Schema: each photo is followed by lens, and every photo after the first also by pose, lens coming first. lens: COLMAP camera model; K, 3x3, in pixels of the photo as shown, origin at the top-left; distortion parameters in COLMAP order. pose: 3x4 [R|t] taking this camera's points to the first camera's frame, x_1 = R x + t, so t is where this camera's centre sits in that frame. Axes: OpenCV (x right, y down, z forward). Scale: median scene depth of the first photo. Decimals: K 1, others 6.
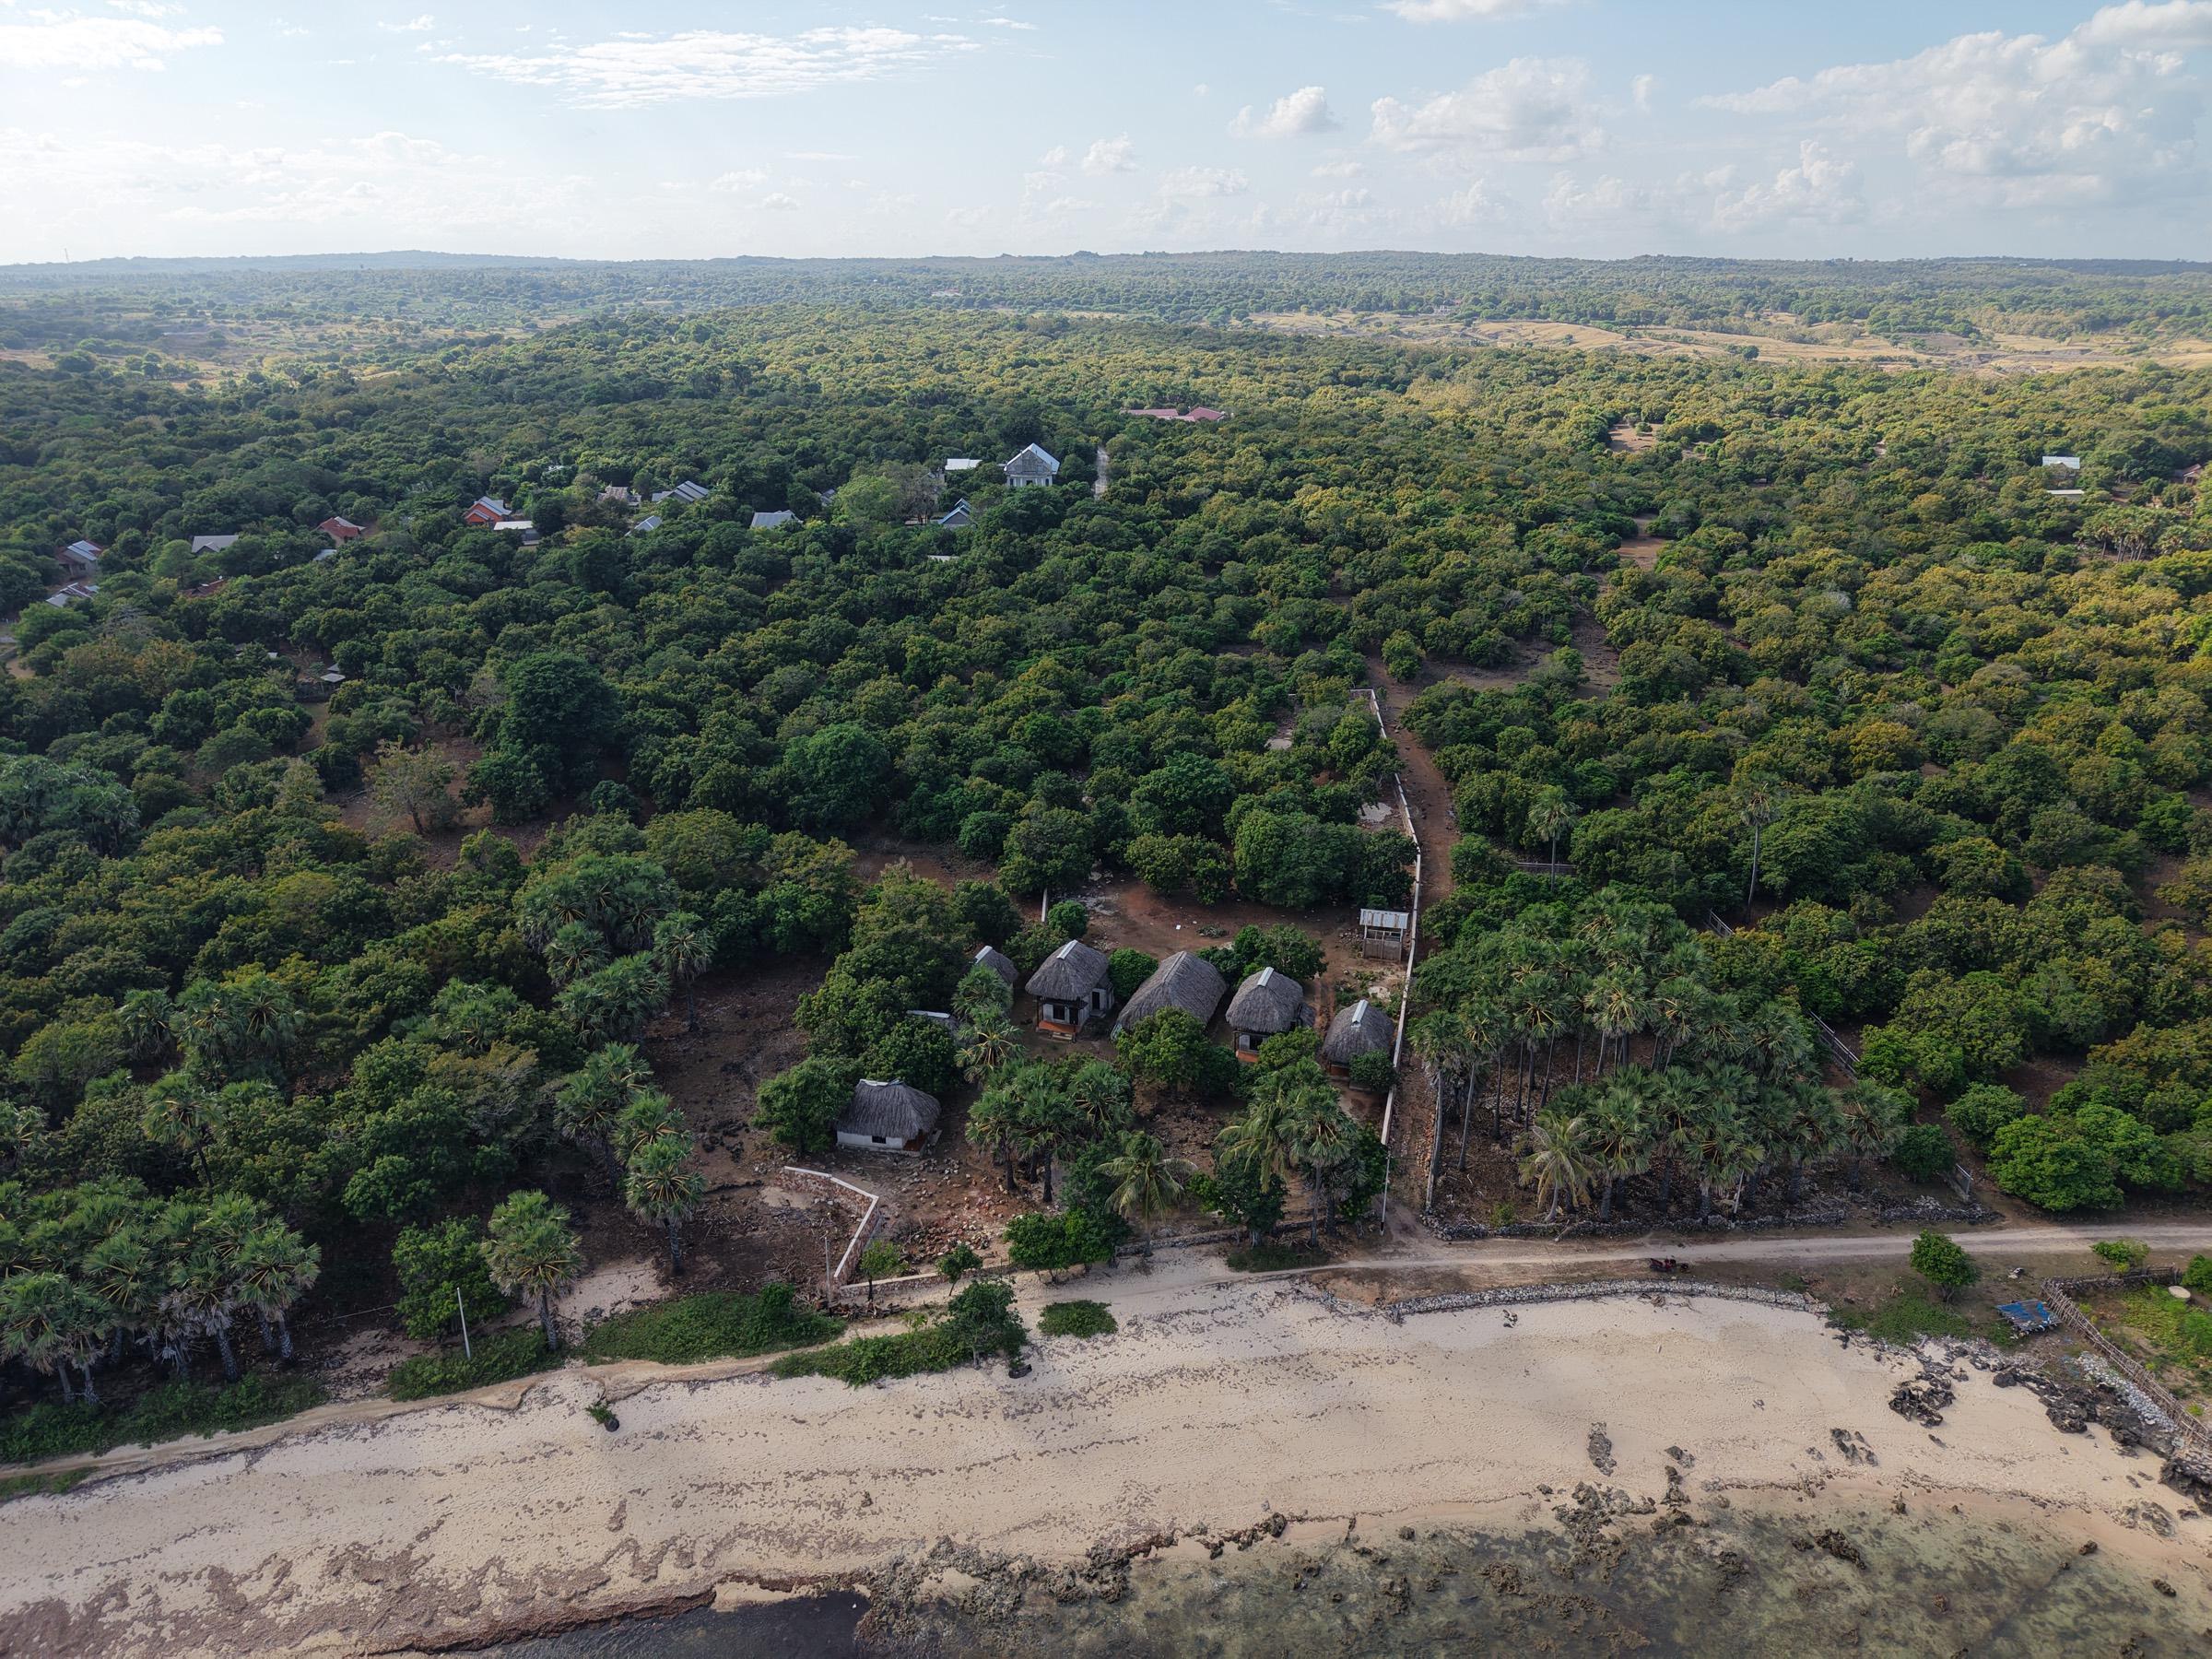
lens RADIAL K [[1489.4, 0, 1111.3], [0, 1489.4, 834.1], [0, 0, 1]] dist [0.010518, -0.009570]
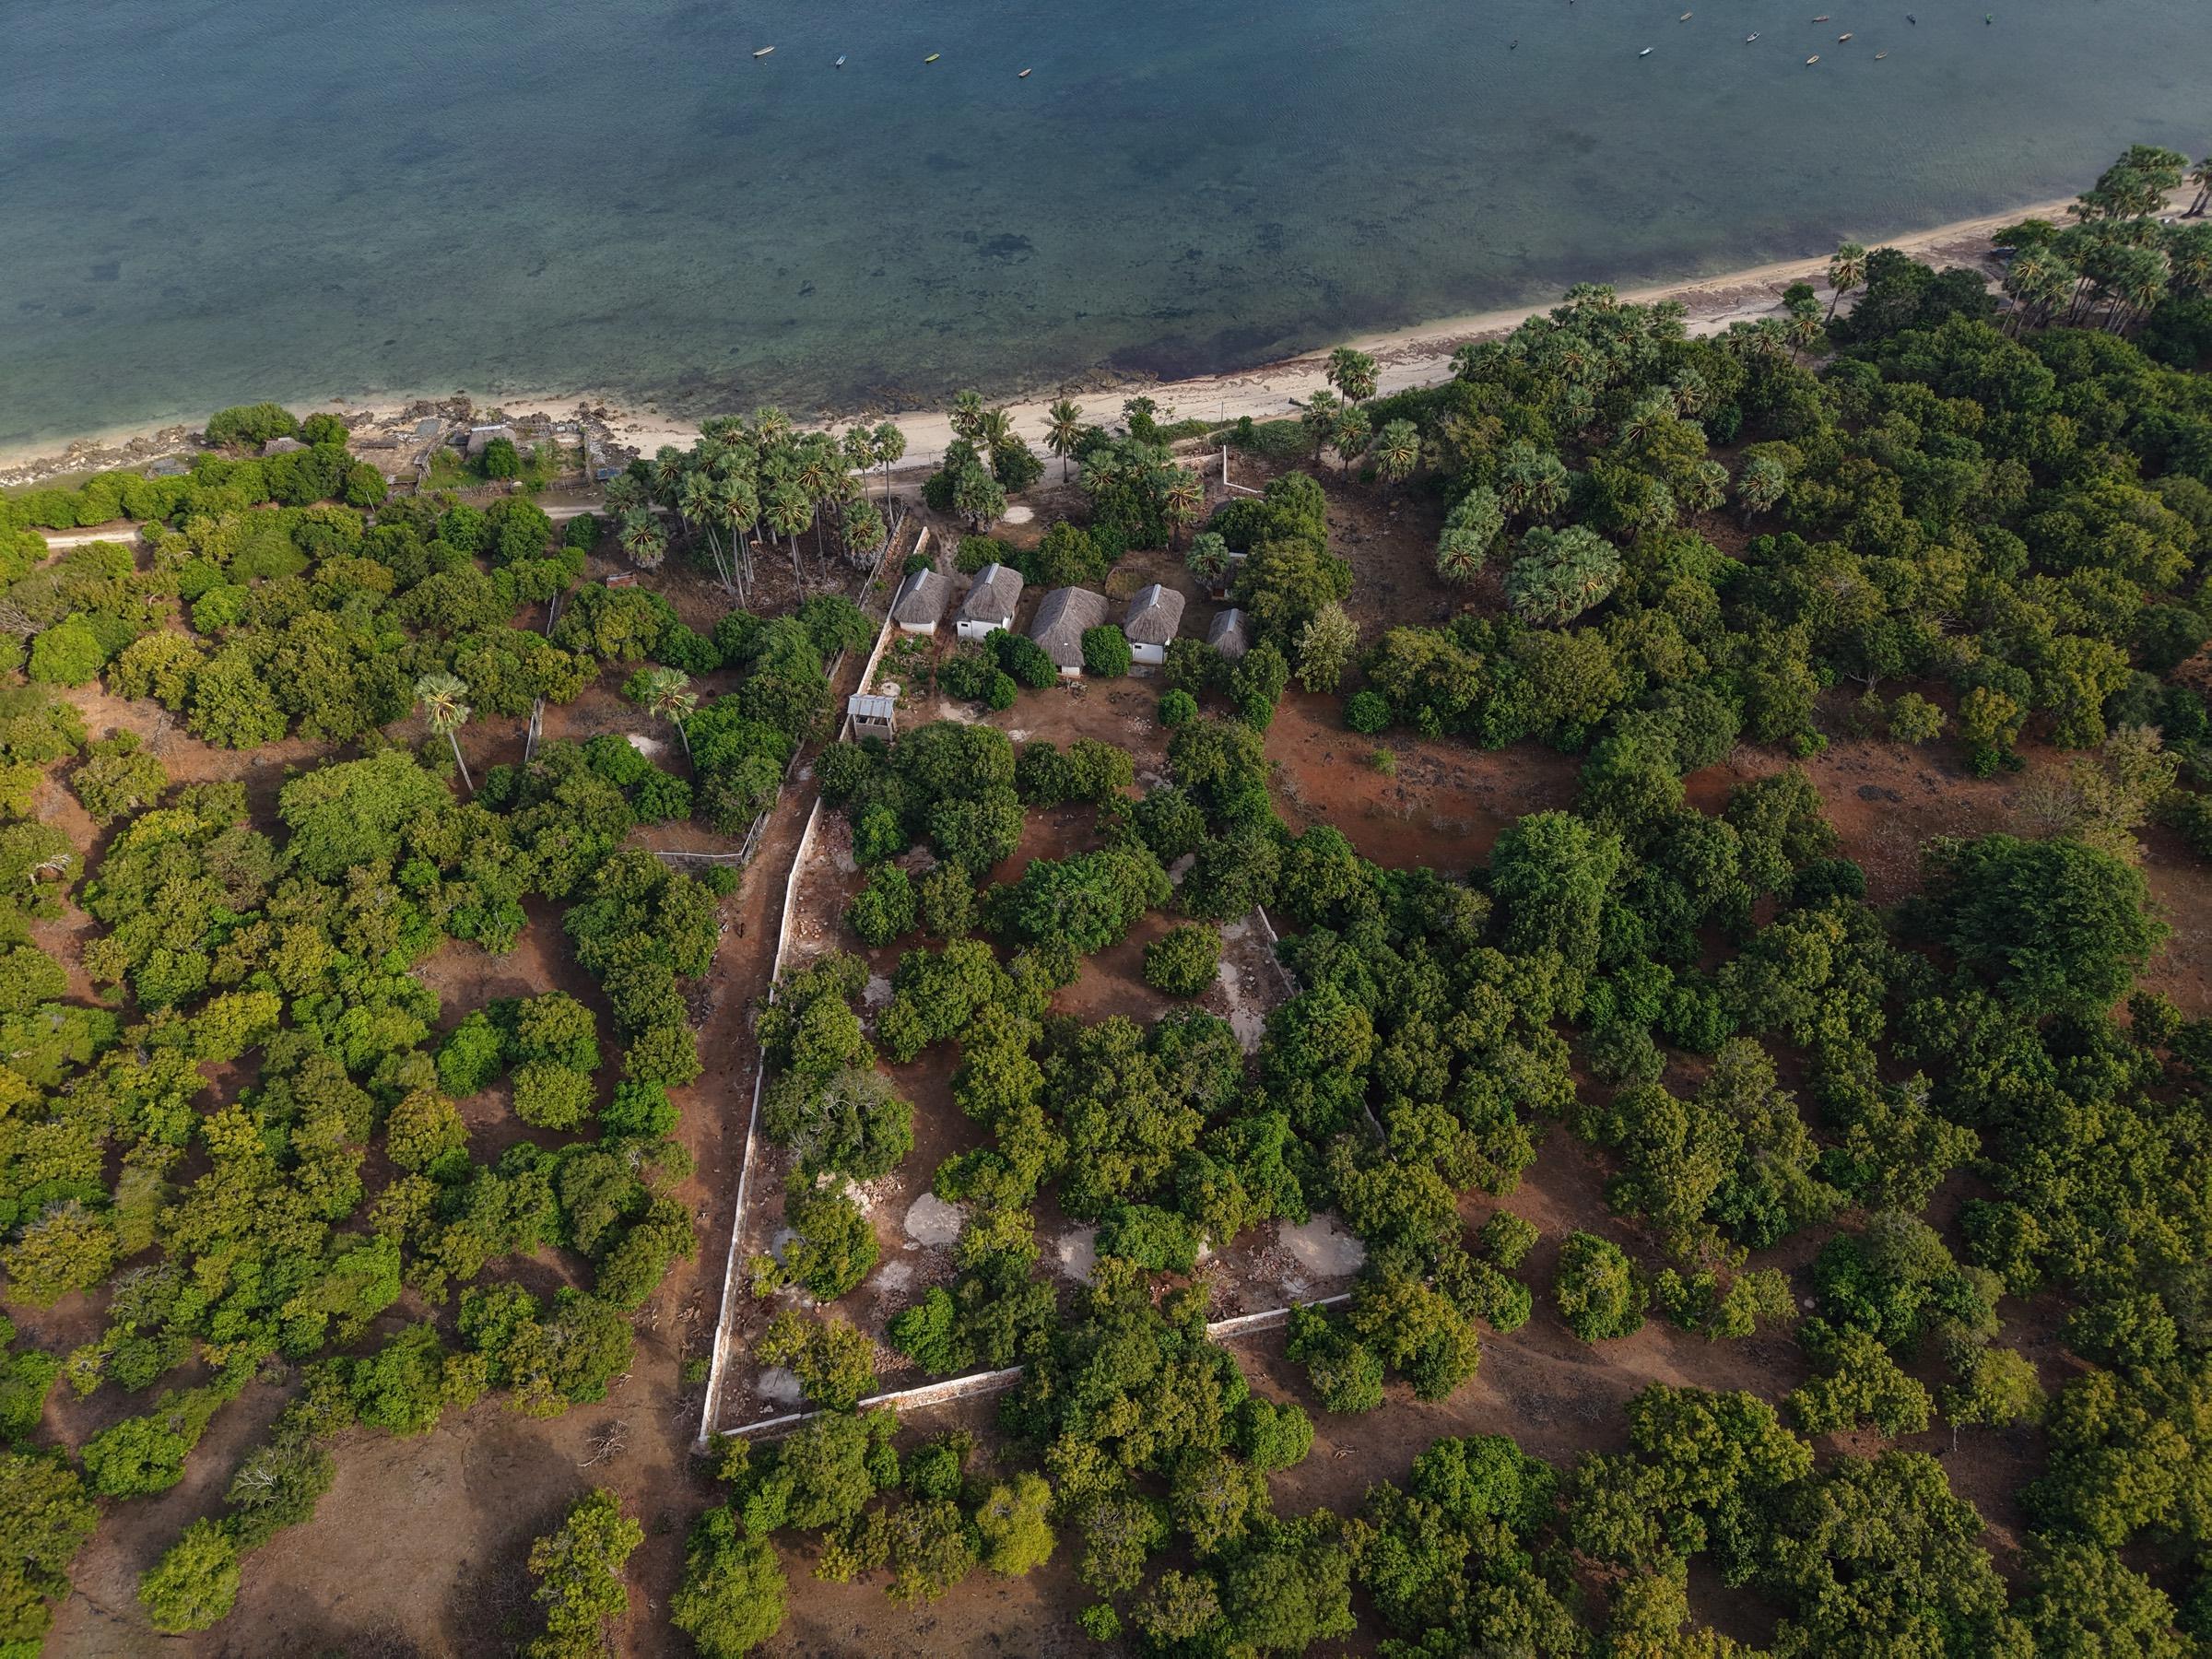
lens RADIAL K [[1489.4, 0, 1113.9], [0, 1489.4, 837.6], [0, 0, 1]] dist [0.010518, -0.009570]
pose [[-0.993083, 0.081996, -0.084035, 0.160817], [-0.045179, 0.393756, 0.918104, -1.257015], [0.108370, 0.915551, -0.387328, 2.179162]]
